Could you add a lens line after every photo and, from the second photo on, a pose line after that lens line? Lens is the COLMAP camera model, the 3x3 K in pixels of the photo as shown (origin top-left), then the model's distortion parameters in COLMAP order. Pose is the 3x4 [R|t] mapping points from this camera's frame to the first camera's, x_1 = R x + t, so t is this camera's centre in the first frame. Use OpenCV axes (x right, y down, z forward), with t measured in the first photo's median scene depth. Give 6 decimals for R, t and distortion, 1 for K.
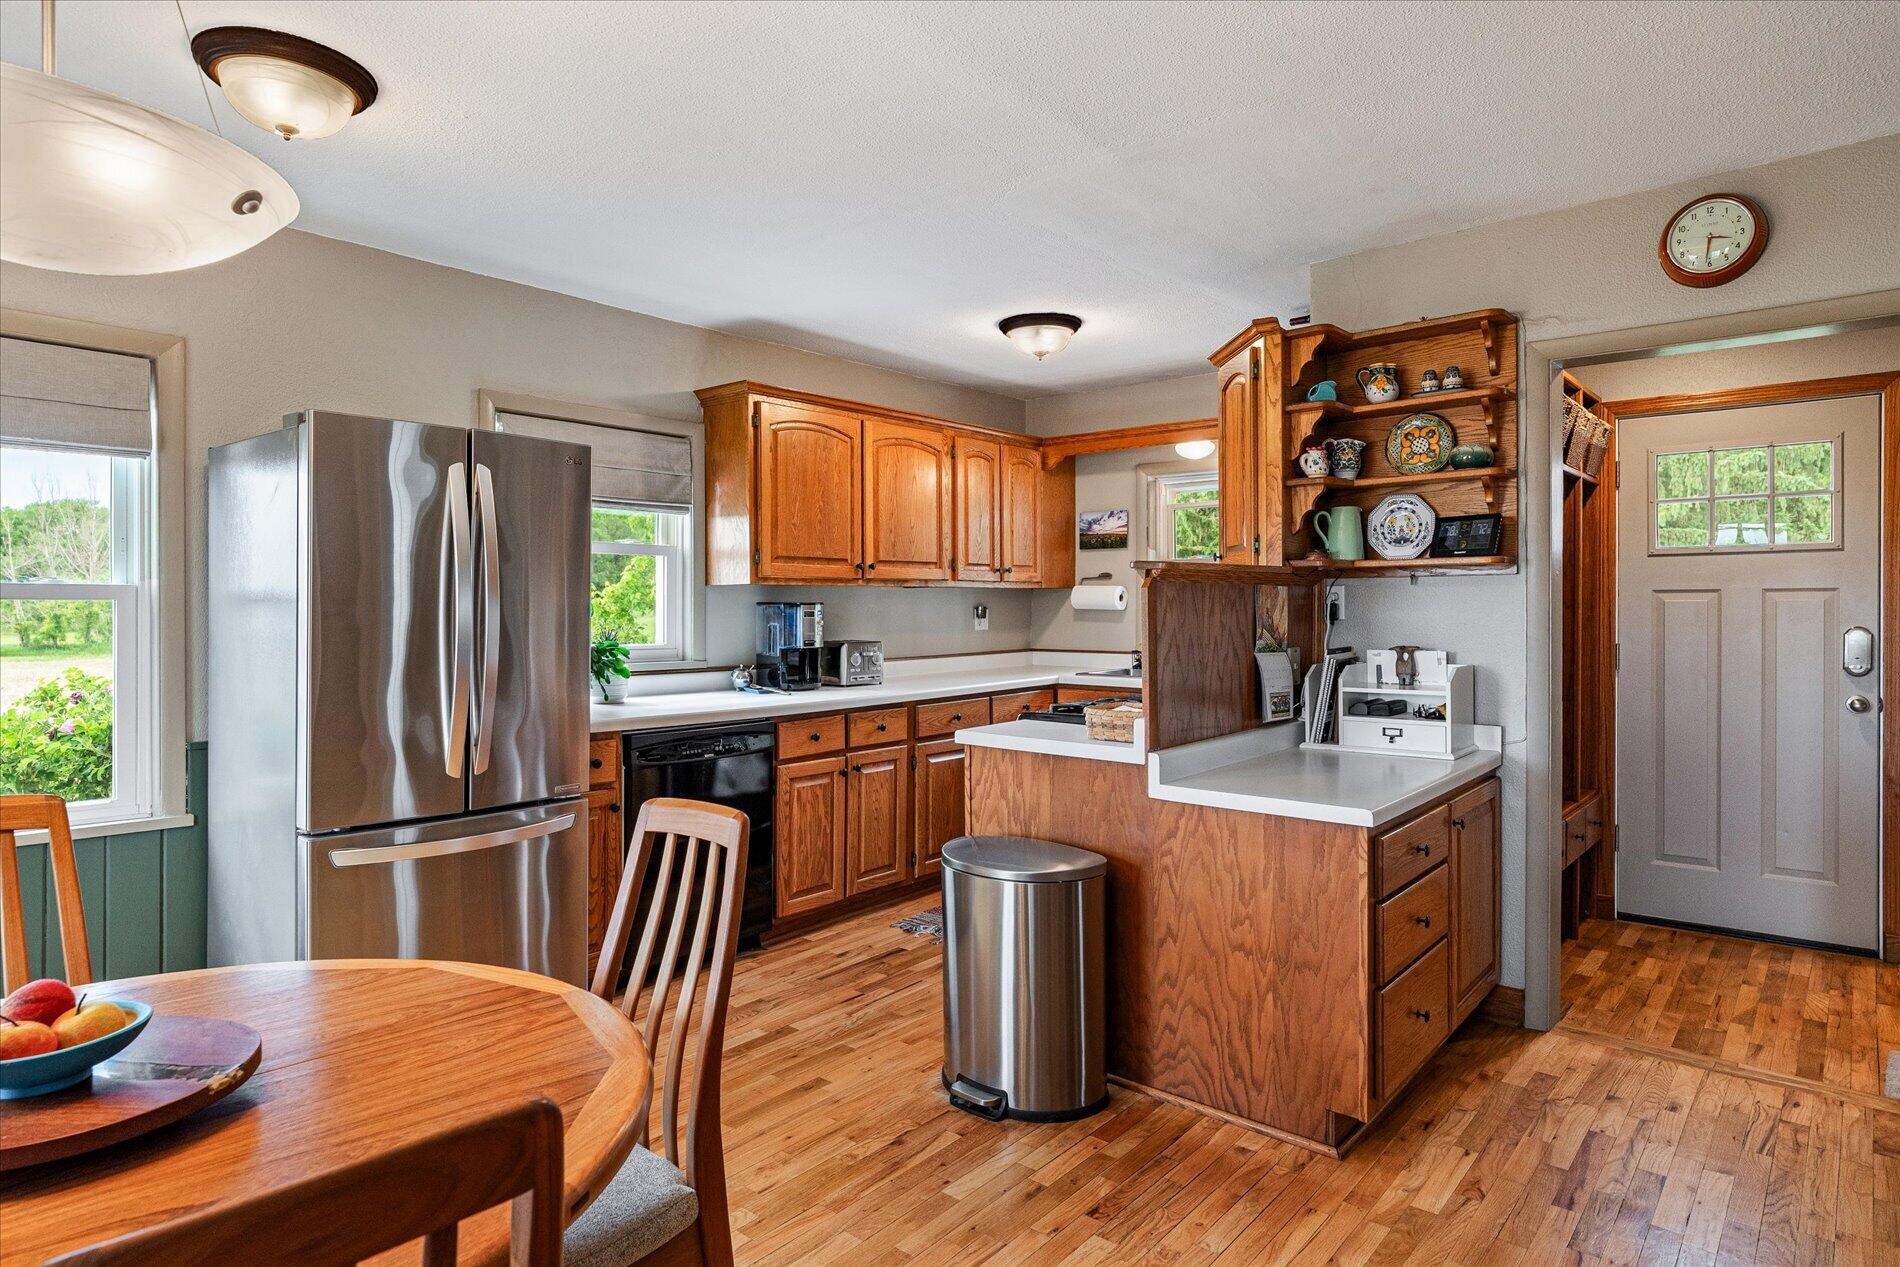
lens RADIAL K [[1029.6, 0, 949.4], [0, 1029.6, 619.5], [0, 0, 1]] dist [-0.002473, -0.000194]
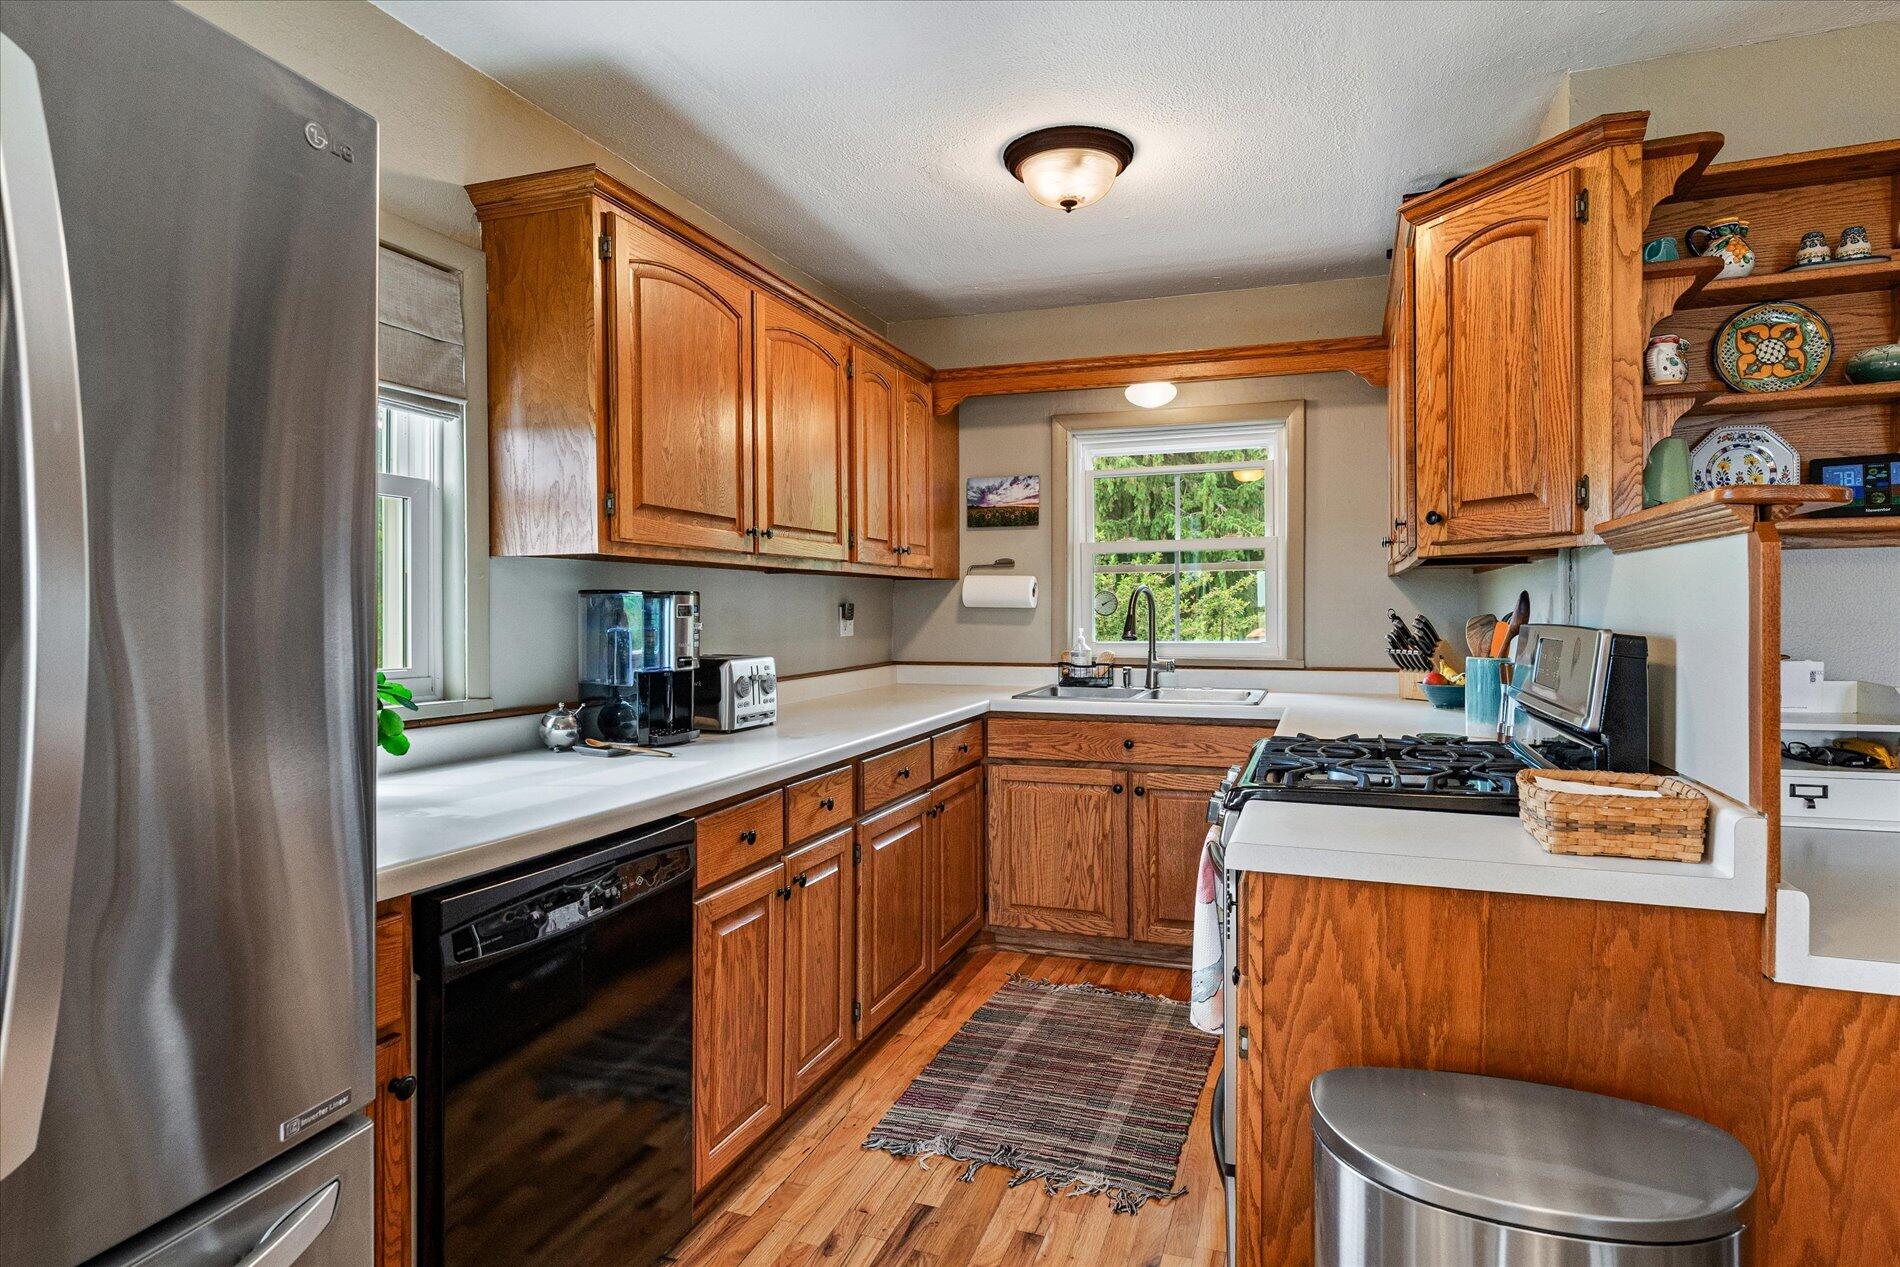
lens RADIAL K [[1029.6, 0, 948.0], [0, 1029.6, 632.3], [0, 0, 1]] dist [-0.002473, -0.000194]
pose [[0.937342, -0.007424, 0.348332, -0.205568], [0.005183, 0.999959, 0.007366, 0.003295], [-0.348372, -0.005099, 0.937342, 0.428688]]
